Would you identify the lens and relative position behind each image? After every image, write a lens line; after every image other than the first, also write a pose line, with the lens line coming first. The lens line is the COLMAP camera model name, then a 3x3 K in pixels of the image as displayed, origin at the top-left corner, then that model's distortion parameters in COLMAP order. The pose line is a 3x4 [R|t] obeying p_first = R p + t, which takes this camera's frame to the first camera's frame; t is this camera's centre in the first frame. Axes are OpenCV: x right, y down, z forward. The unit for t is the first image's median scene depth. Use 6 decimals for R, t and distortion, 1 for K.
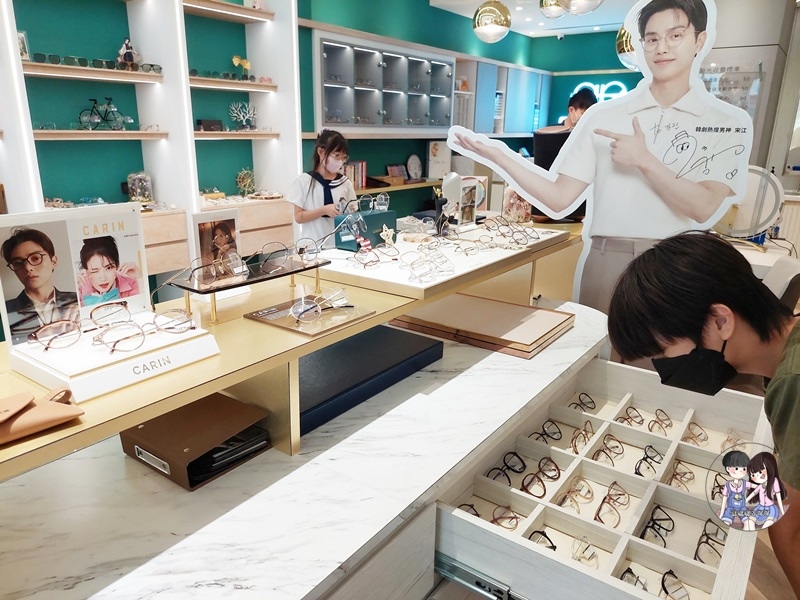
lens RADIAL K [[592.0, 0, 383.7], [0, 592.0, 298.3], [0, 0, 1]] dist [0.073738, -0.087774]
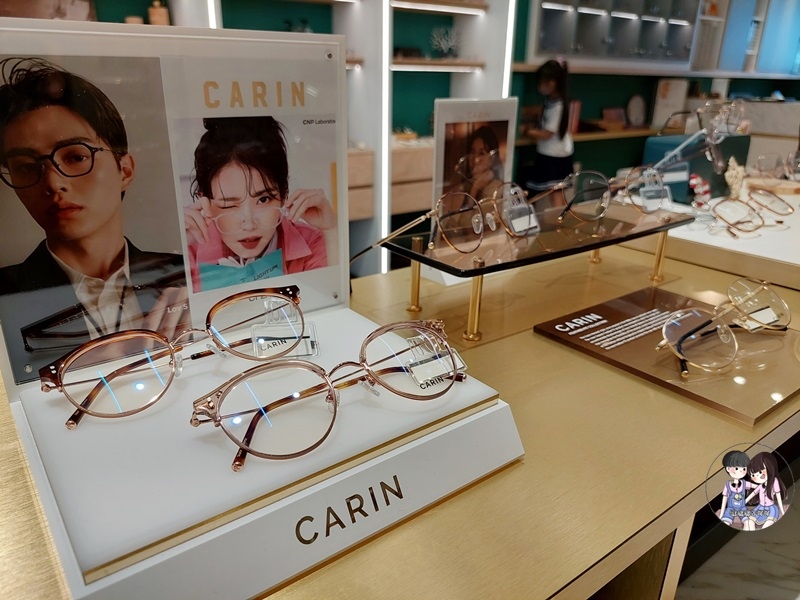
lens RADIAL K [[592.0, 0, 383.7], [0, 592.0, 298.3], [0, 0, 1]] dist [0.073738, -0.087774]
pose [[0.958119, 0.101119, -0.267924, -0.265189], [-0.081110, 0.993095, 0.084753, -0.024810], [0.274644, -0.059472, 0.959705, 0.629227]]
